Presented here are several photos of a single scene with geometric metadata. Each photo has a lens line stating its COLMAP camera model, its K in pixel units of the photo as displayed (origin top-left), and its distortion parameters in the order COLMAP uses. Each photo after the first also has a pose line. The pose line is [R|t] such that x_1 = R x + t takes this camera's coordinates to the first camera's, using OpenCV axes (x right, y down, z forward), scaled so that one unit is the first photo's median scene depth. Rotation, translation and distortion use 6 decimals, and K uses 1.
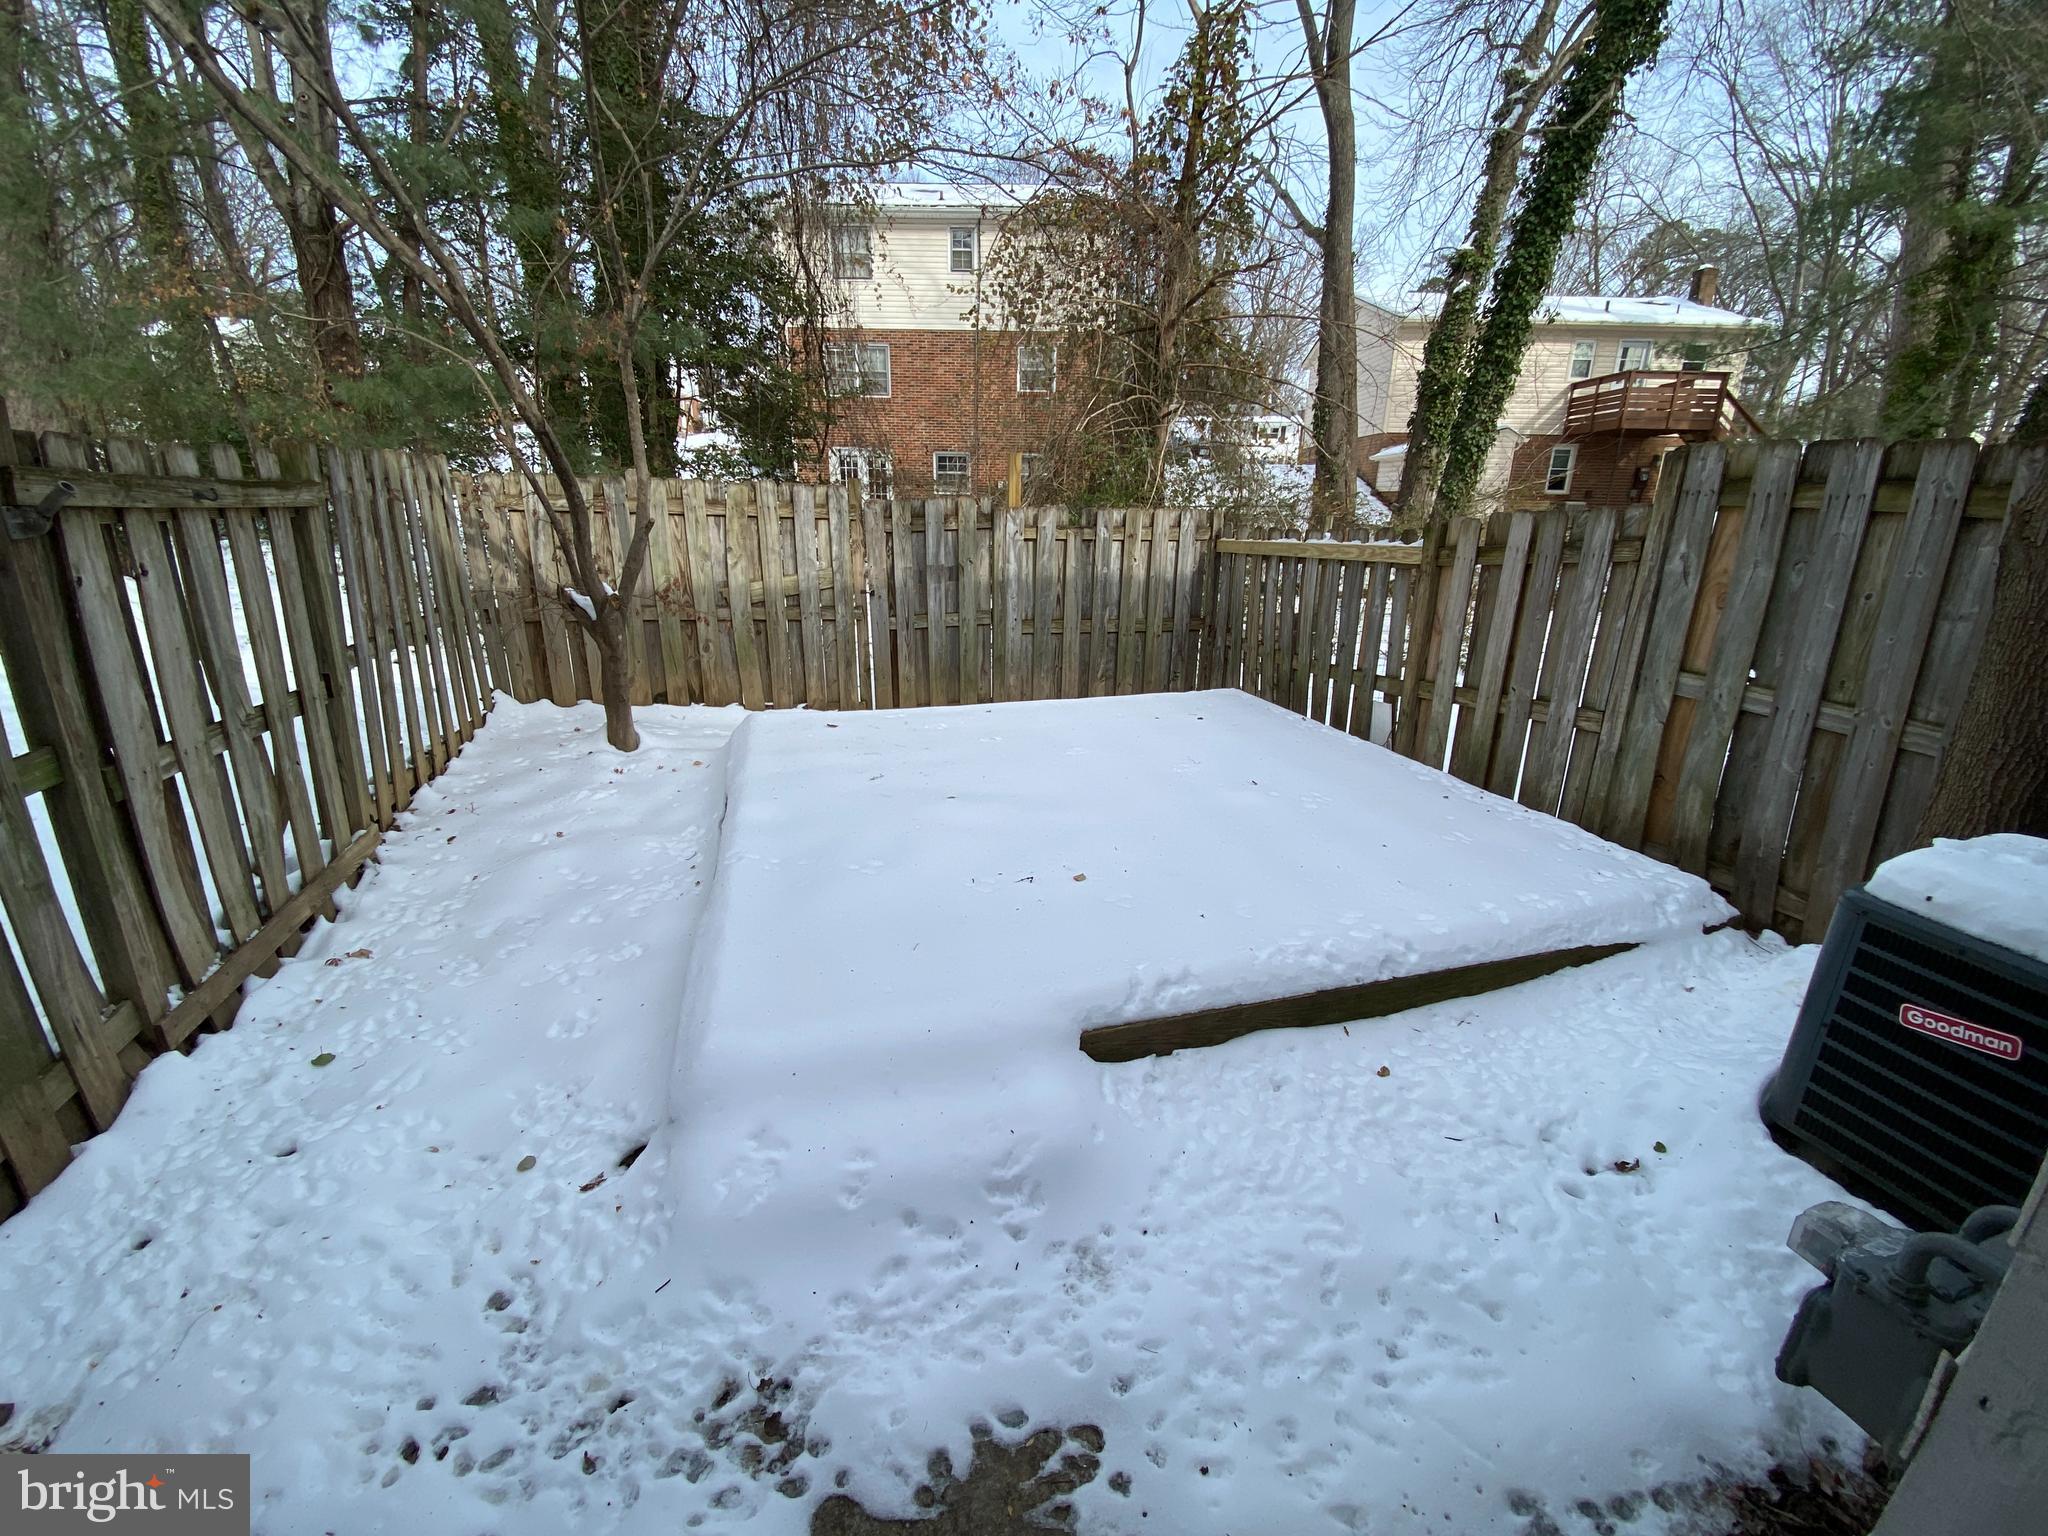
lens RADIAL K [[825.9, 0, 1048.0], [0, 825.9, 781.8], [0, 0, 1]] dist [0.011466, -0.016799]
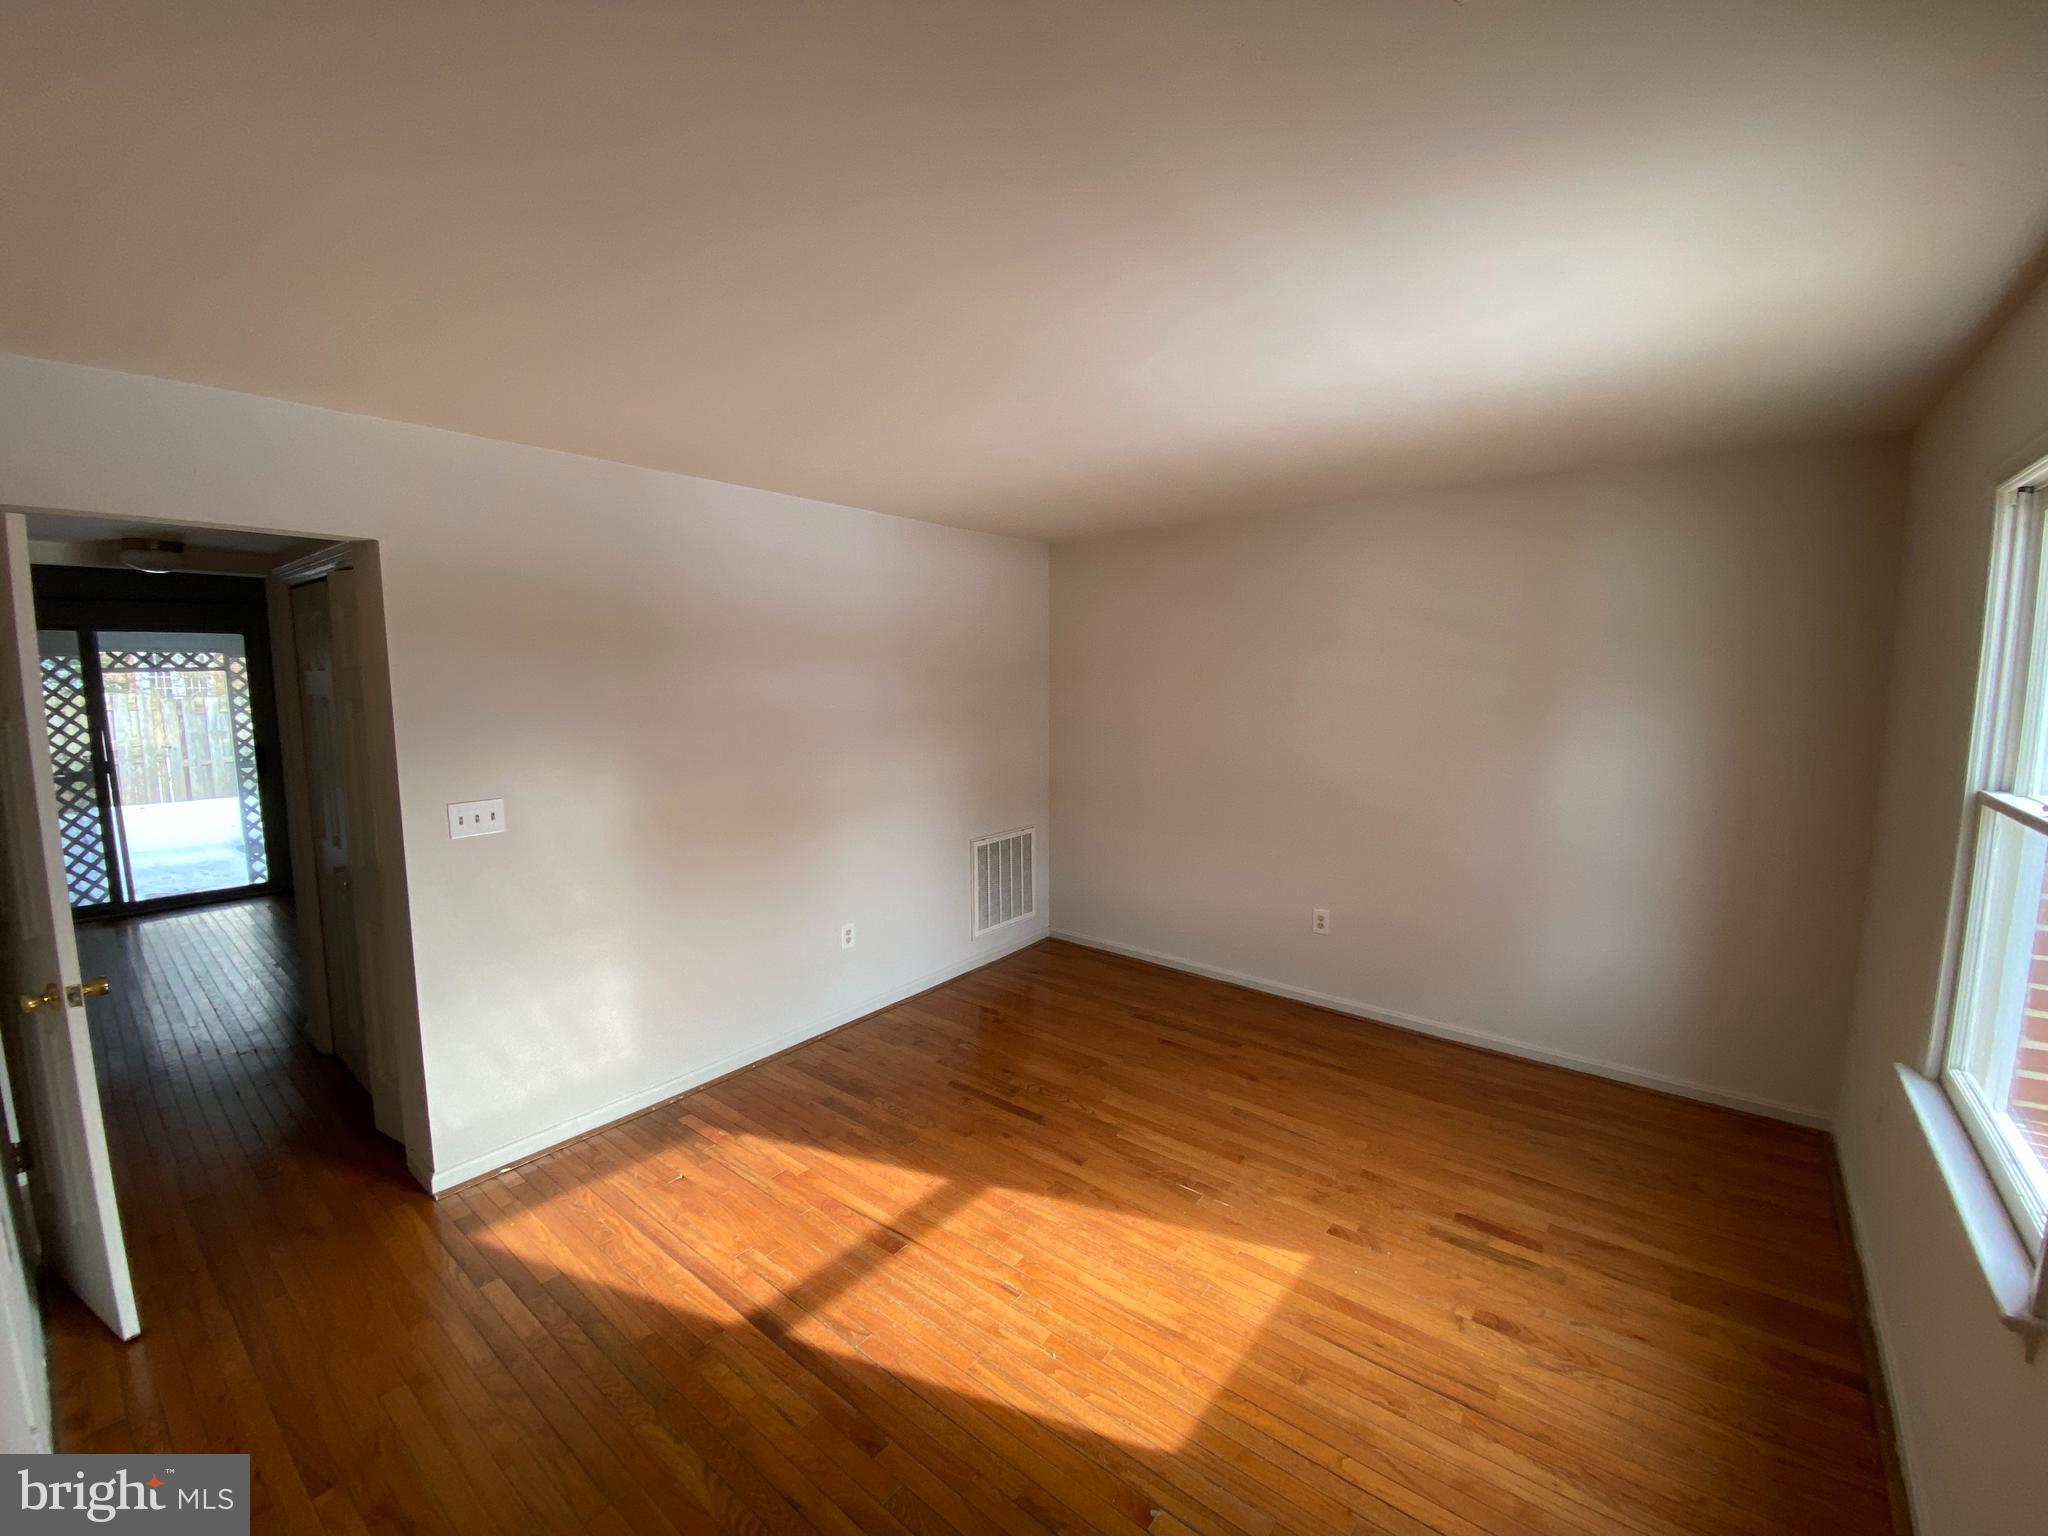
lens RADIAL K [[829.4, 0, 1025.1], [0, 829.4, 769.1], [0, 0, 1]] dist [0.011780, -0.016898]
pose [[0.836409, -0.079427, 0.542320, 0.414154], [0.185472, 0.972089, -0.143679, 0.471081], [-0.515771, 0.220760, 0.827795, -1.613352]]
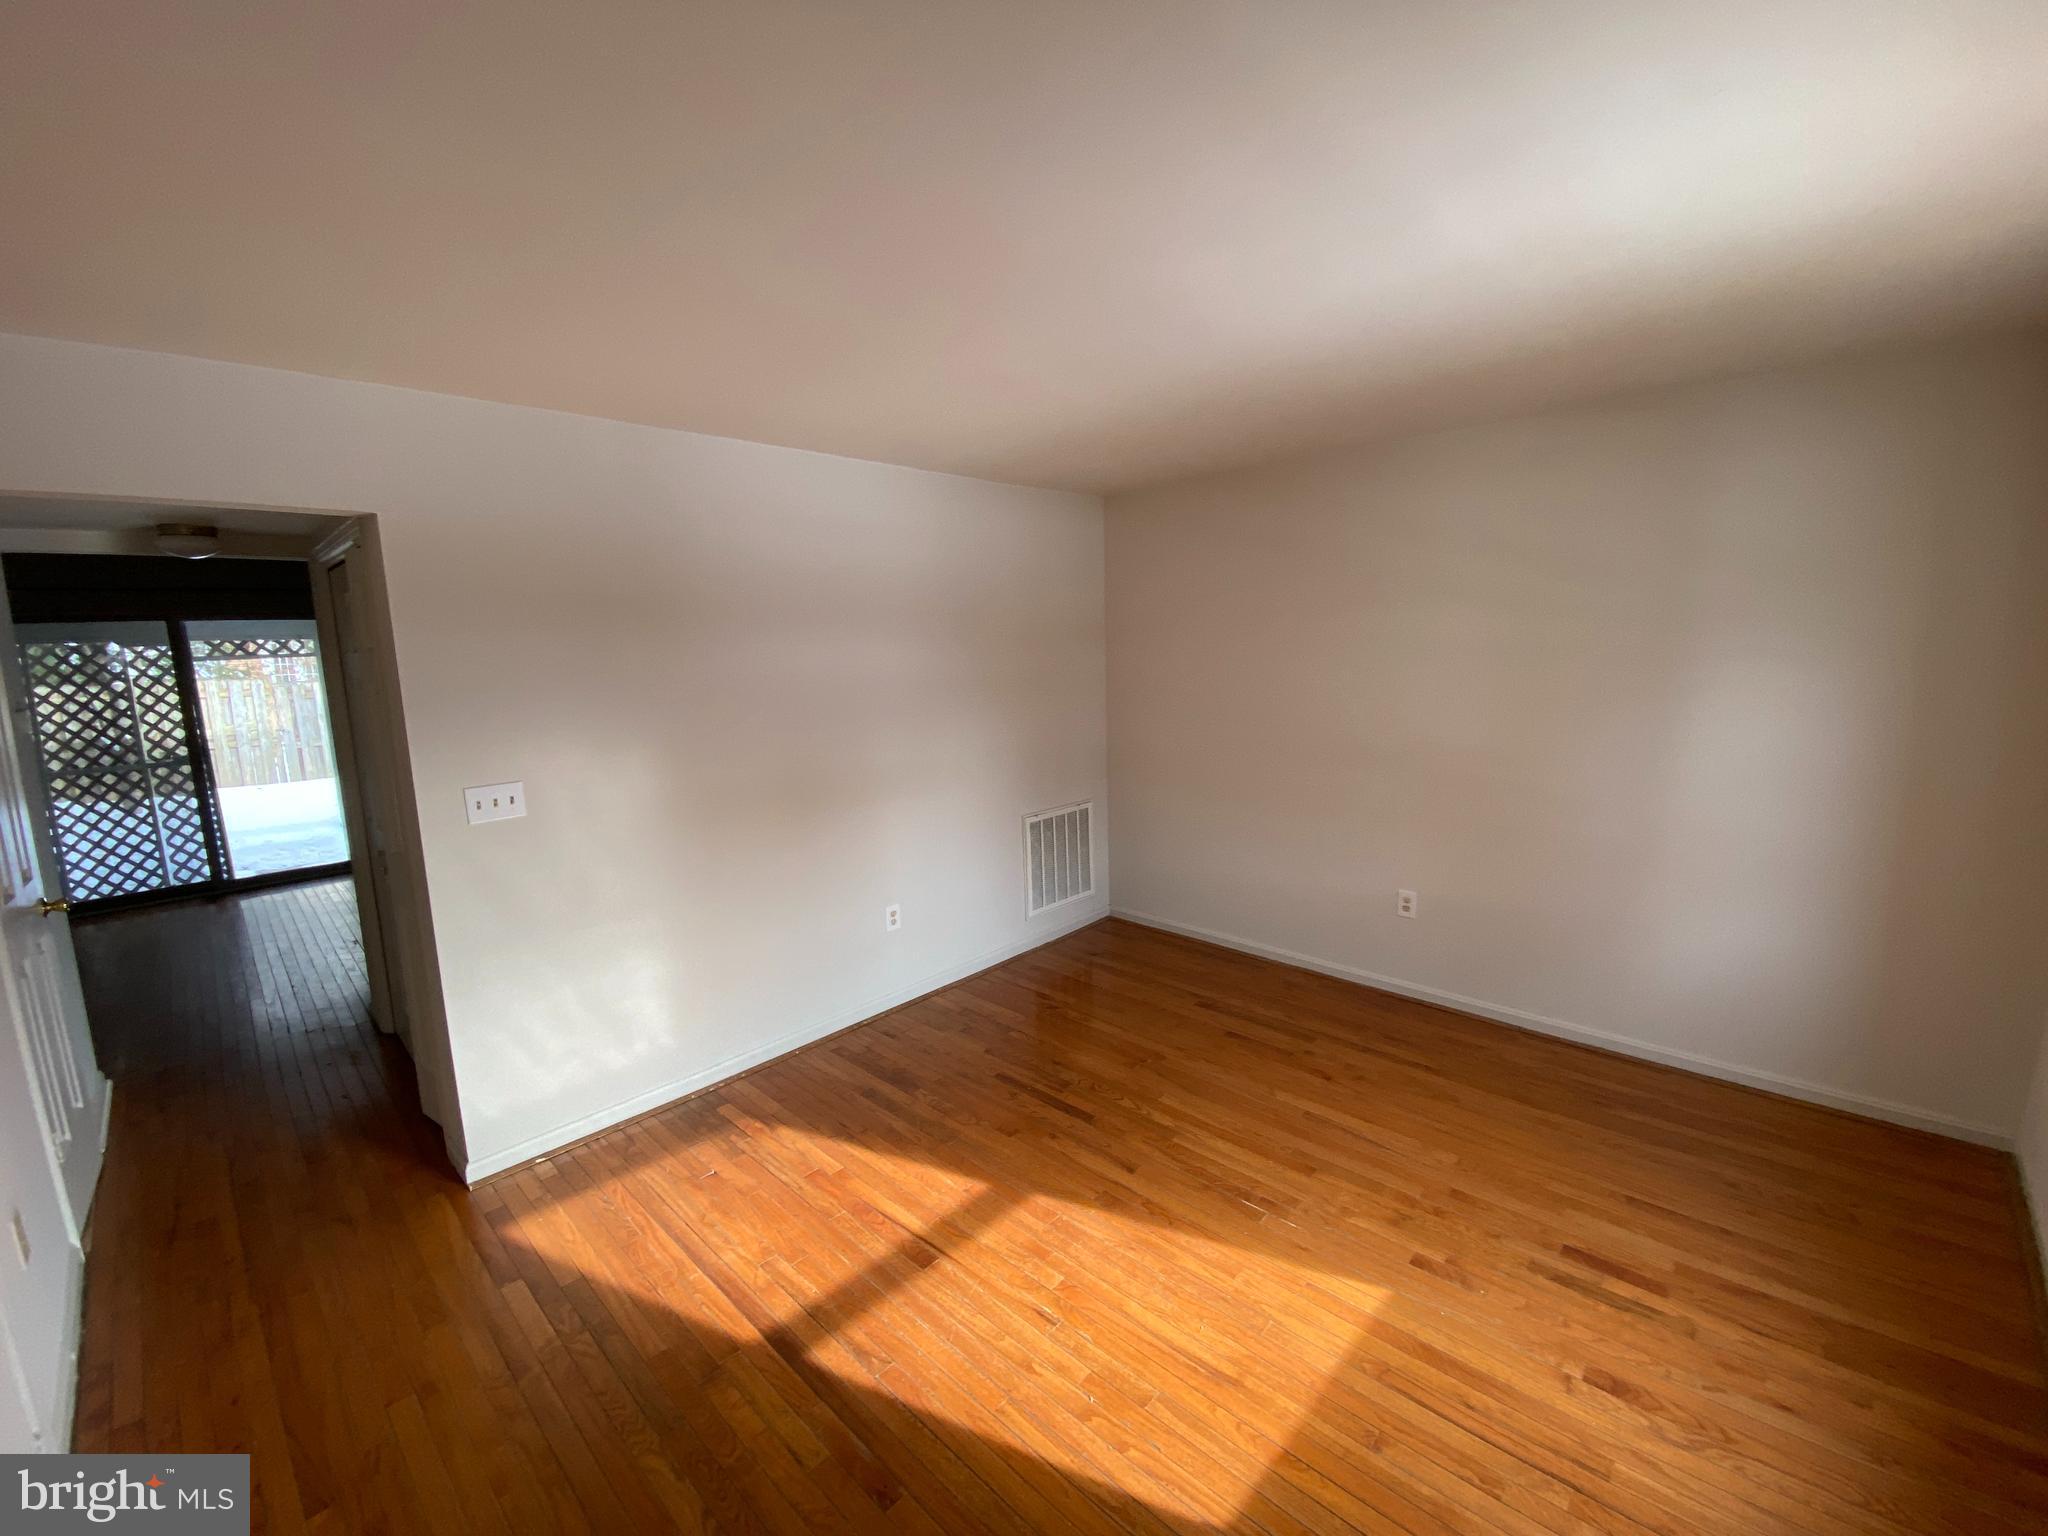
lens RADIAL K [[829.4, 0, 1025.1], [0, 829.4, 769.1], [0, 0, 1]] dist [0.011780, -0.016898]
pose [[0.880521, -0.110860, 0.460862, 0.453207], [0.187221, 0.974552, -0.123276, 0.465533], [-0.435467, 0.194830, 0.878868, -1.586961]]
